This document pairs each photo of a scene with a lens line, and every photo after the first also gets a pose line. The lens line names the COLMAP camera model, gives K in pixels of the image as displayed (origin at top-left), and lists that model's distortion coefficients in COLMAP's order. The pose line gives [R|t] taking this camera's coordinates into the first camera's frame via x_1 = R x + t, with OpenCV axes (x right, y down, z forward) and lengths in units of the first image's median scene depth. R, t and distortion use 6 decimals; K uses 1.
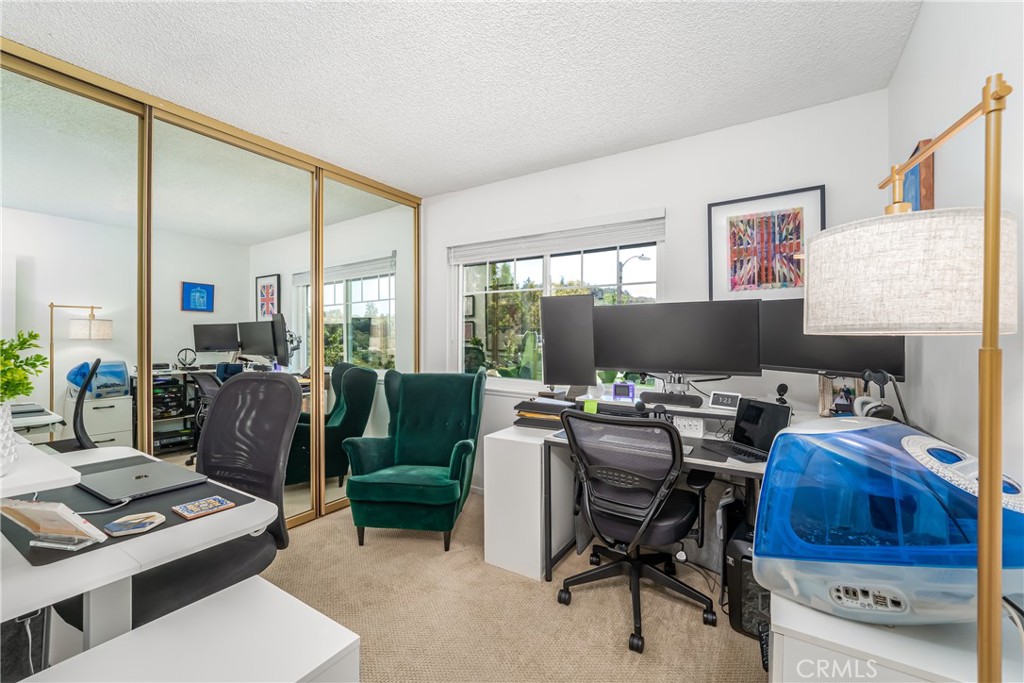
lens RADIAL K [[419.2, 0, 505.8], [0, 419.2, 343.0], [0, 0, 1]] dist [-0.000574, -0.000056]
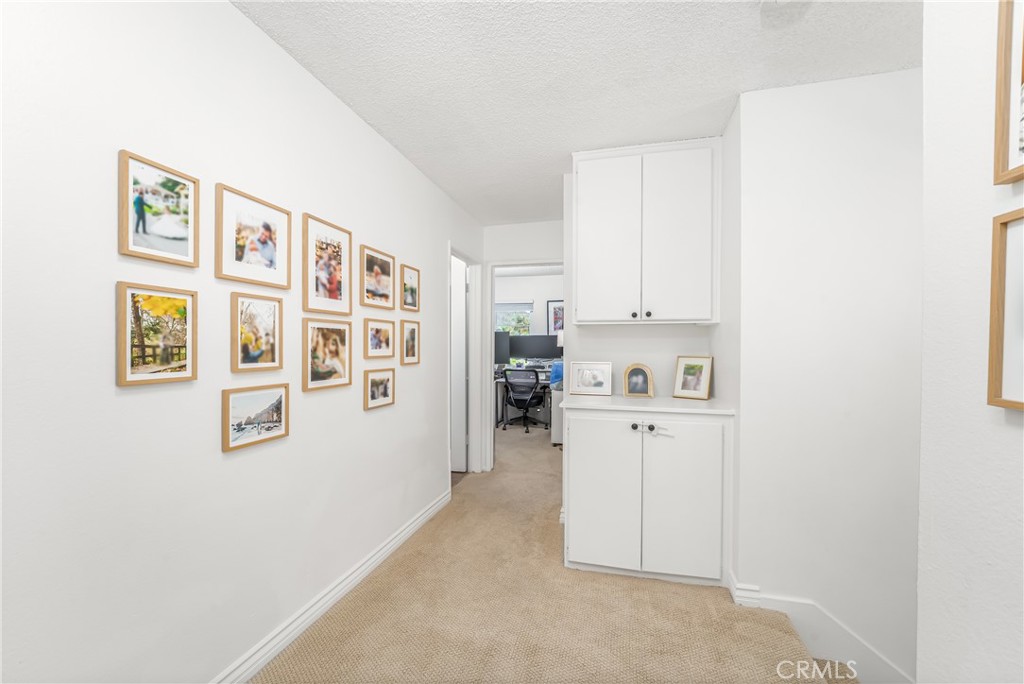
lens RADIAL K [[419.2, 0, 505.8], [0, 419.2, 343.5], [0, 0, 1]] dist [-0.000574, -0.000056]
pose [[0.954339, -0.000893, 0.298723, -0.719714], [0.001549, 0.999997, -0.001961, -0.030819], [-0.298721, 0.002334, 0.954338, -1.834963]]
